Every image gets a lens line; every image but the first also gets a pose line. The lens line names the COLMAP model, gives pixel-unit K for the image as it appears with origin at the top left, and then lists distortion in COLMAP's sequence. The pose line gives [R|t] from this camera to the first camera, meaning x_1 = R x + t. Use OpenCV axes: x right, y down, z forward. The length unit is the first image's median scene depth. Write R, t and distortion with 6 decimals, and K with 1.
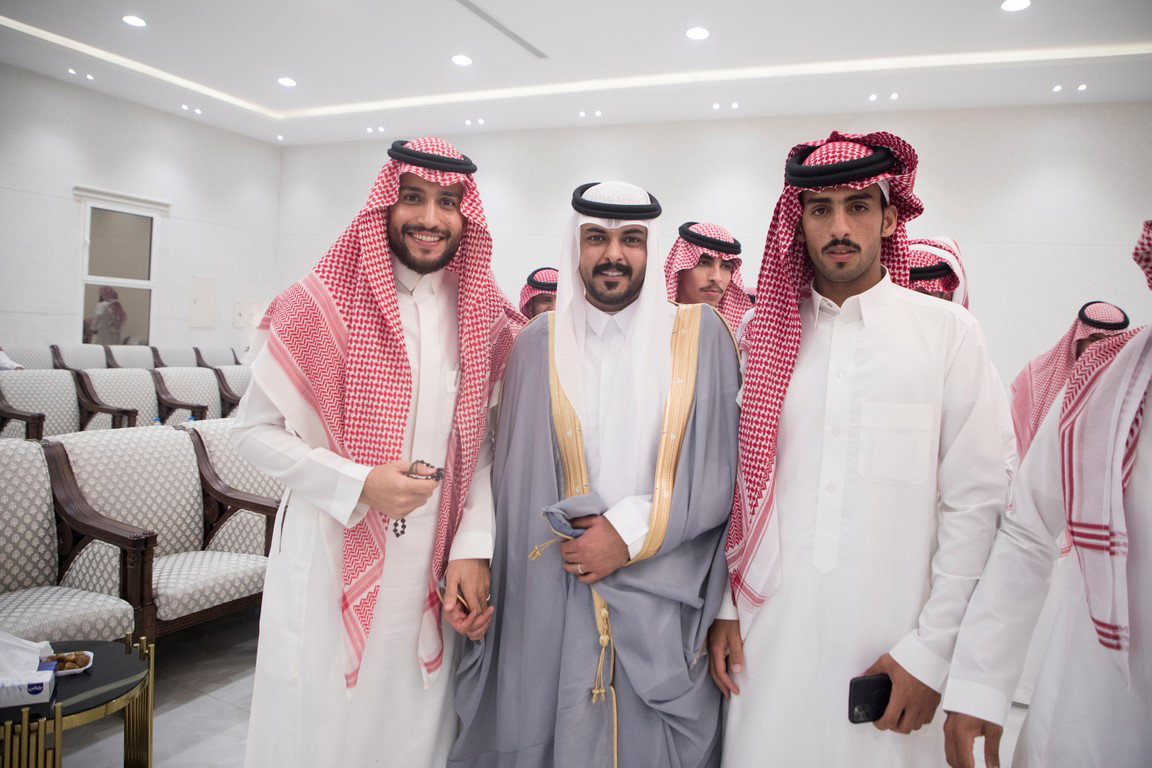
lens RADIAL K [[790.1, 0, 574.2], [0, 790.1, 380.5], [0, 0, 1]] dist [0.073734, 0.002828]
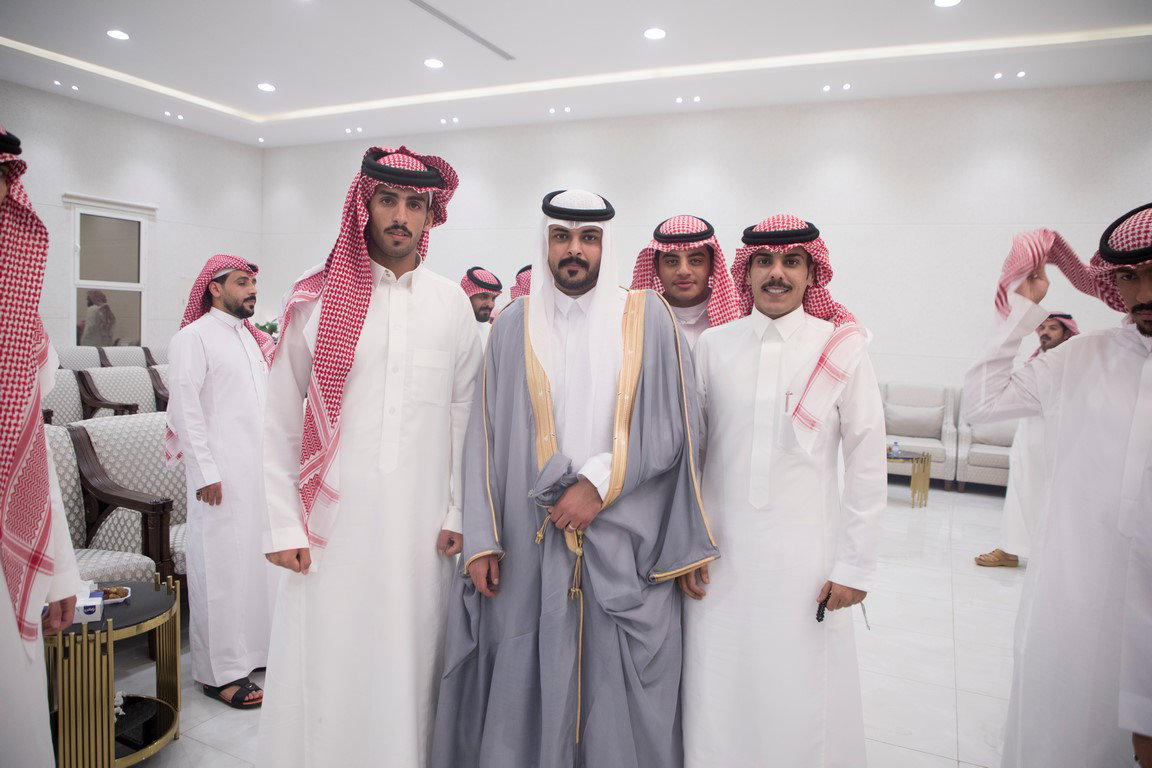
lens RADIAL K [[790.4, 0, 579.2], [0, 790.4, 385.8], [0, 0, 1]] dist [0.078184, 0.002633]
pose [[0.999531, -0.024490, 0.018374, 0.052441], [0.024209, 0.999589, 0.015354, 0.017549], [-0.018742, -0.014902, 0.999713, -0.166276]]
